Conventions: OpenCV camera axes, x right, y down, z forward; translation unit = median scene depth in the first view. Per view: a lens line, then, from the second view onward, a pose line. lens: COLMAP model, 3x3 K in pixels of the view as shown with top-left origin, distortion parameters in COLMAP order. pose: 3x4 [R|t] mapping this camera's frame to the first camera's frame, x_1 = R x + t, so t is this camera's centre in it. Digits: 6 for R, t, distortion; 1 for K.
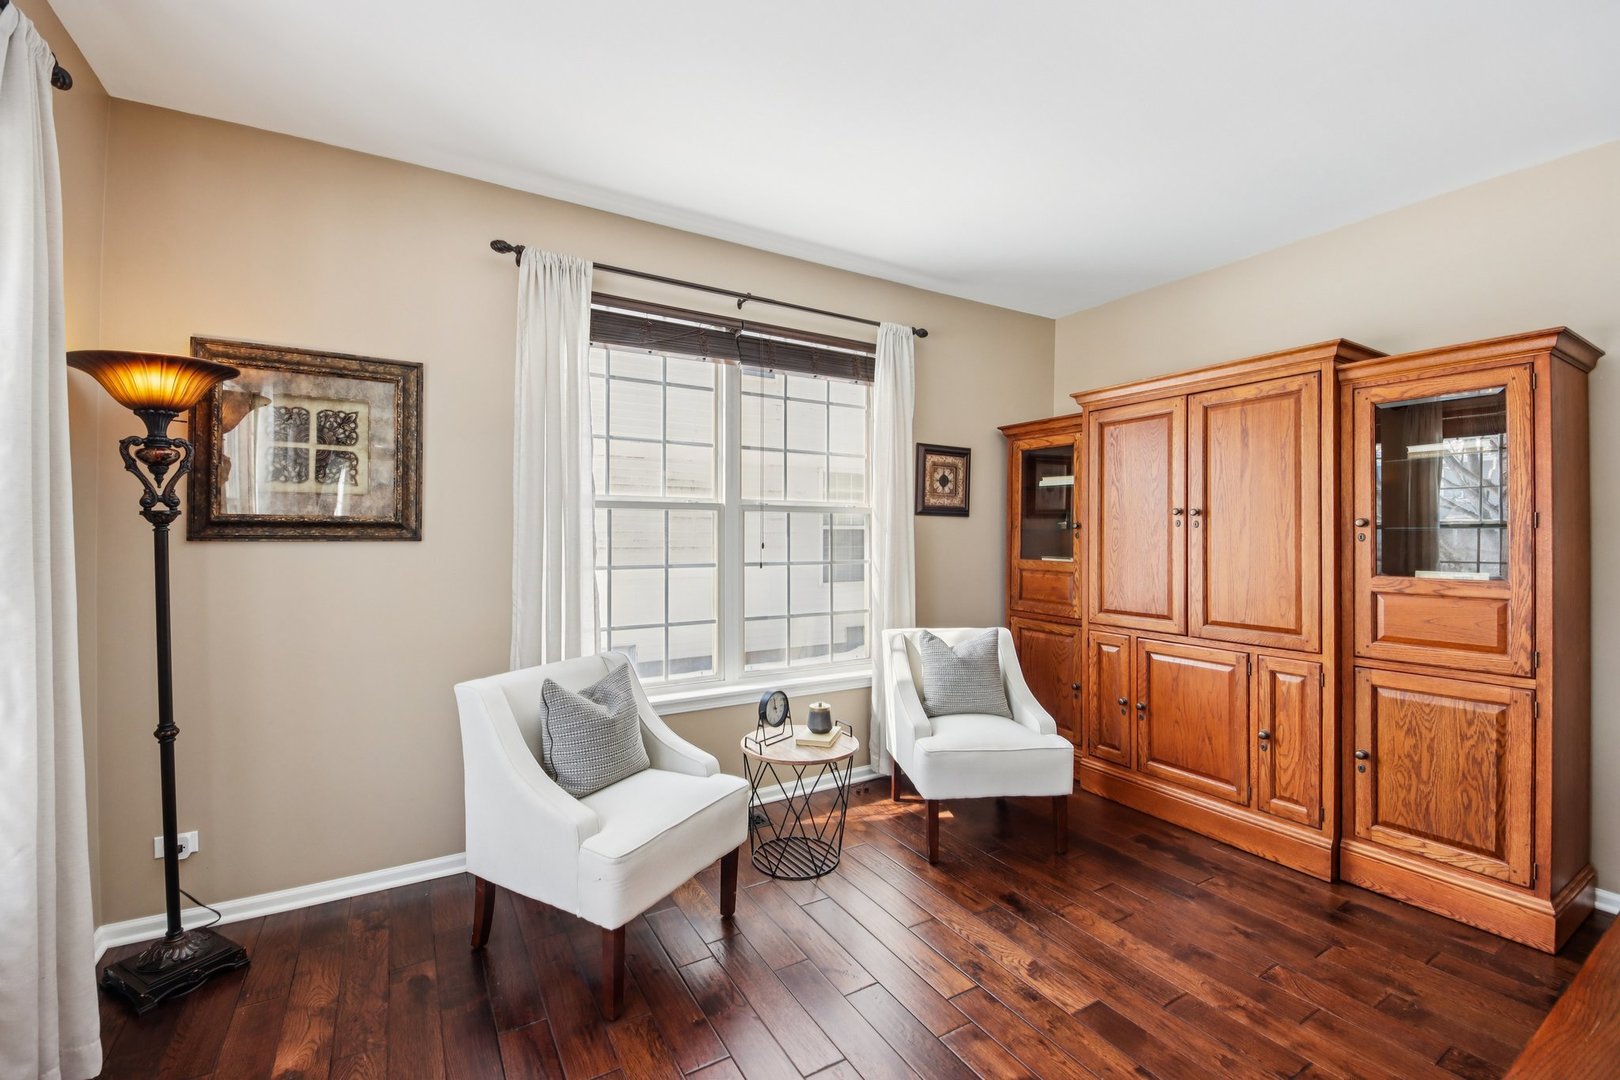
lens RADIAL K [[673.0, 0, 813.6], [0, 673.0, 532.4], [0, 0, 1]] dist [0.000114, -0.000083]
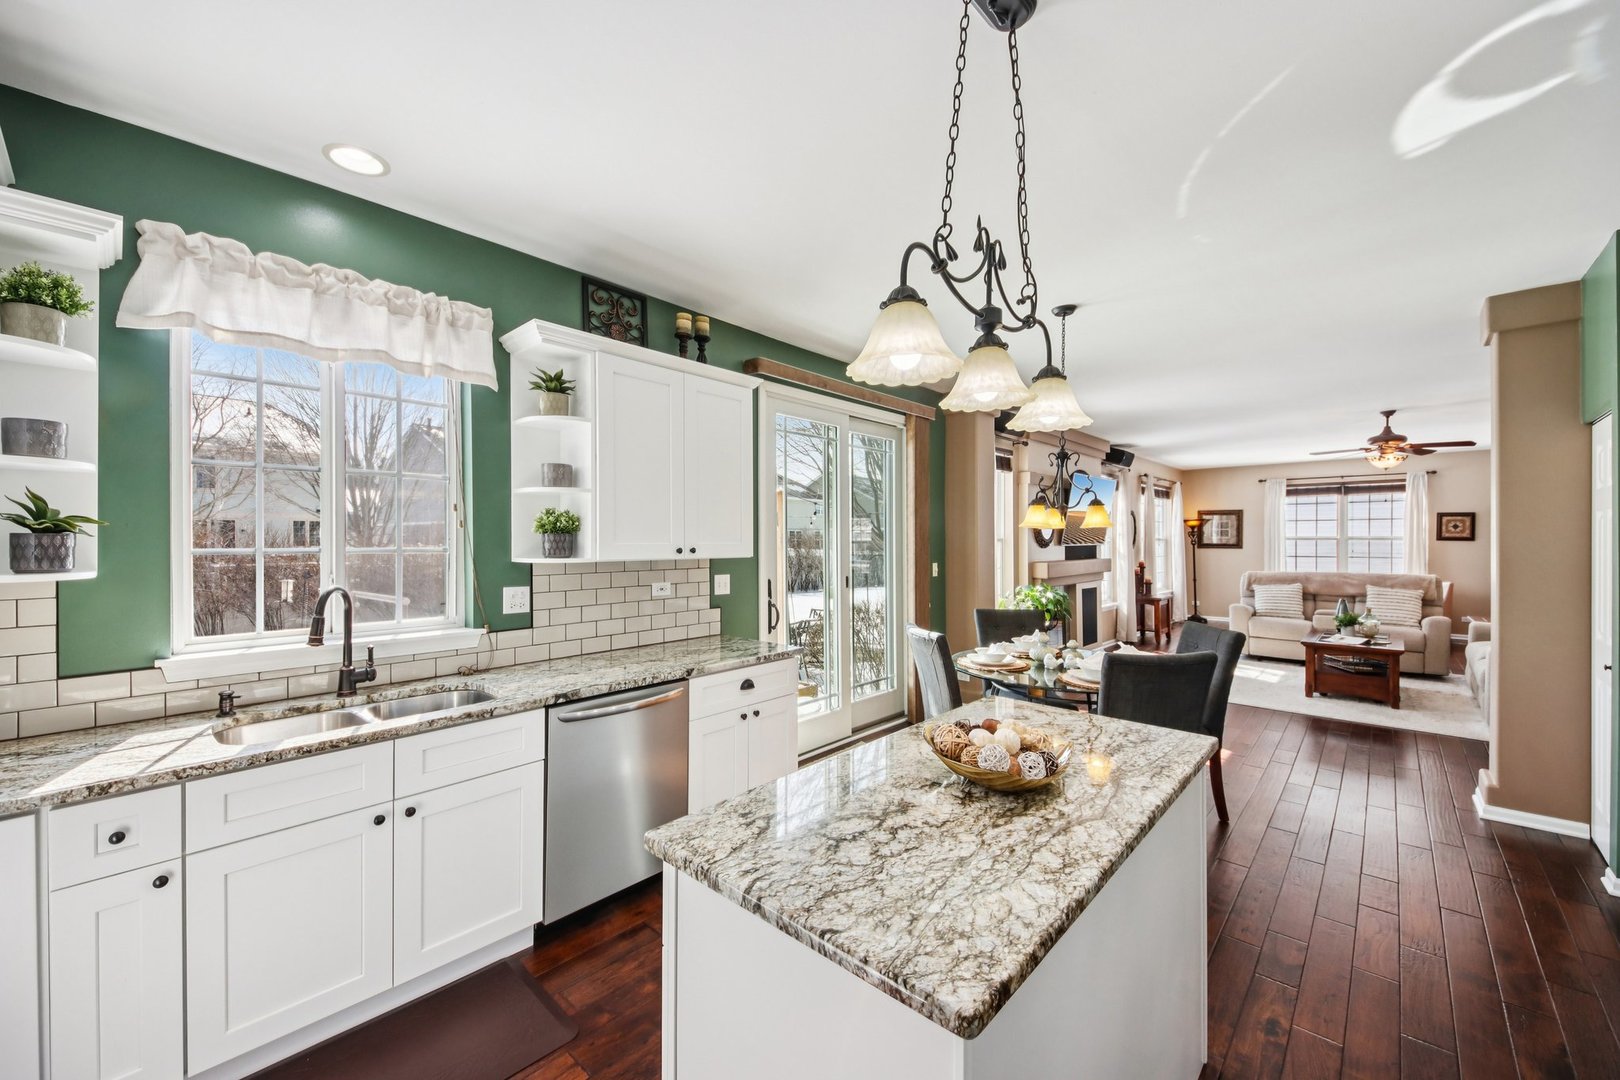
lens RADIAL K [[624.2, 0, 798.6], [0, 624.2, 530.8], [0, 0, 1]] dist [0.035133, -0.028668]
pose [[0.272390, -0.013496, -0.962092, 2.435376], [0.007472, 0.999901, -0.011911, -0.070400], [0.962158, -0.003945, 0.272464, -2.743247]]
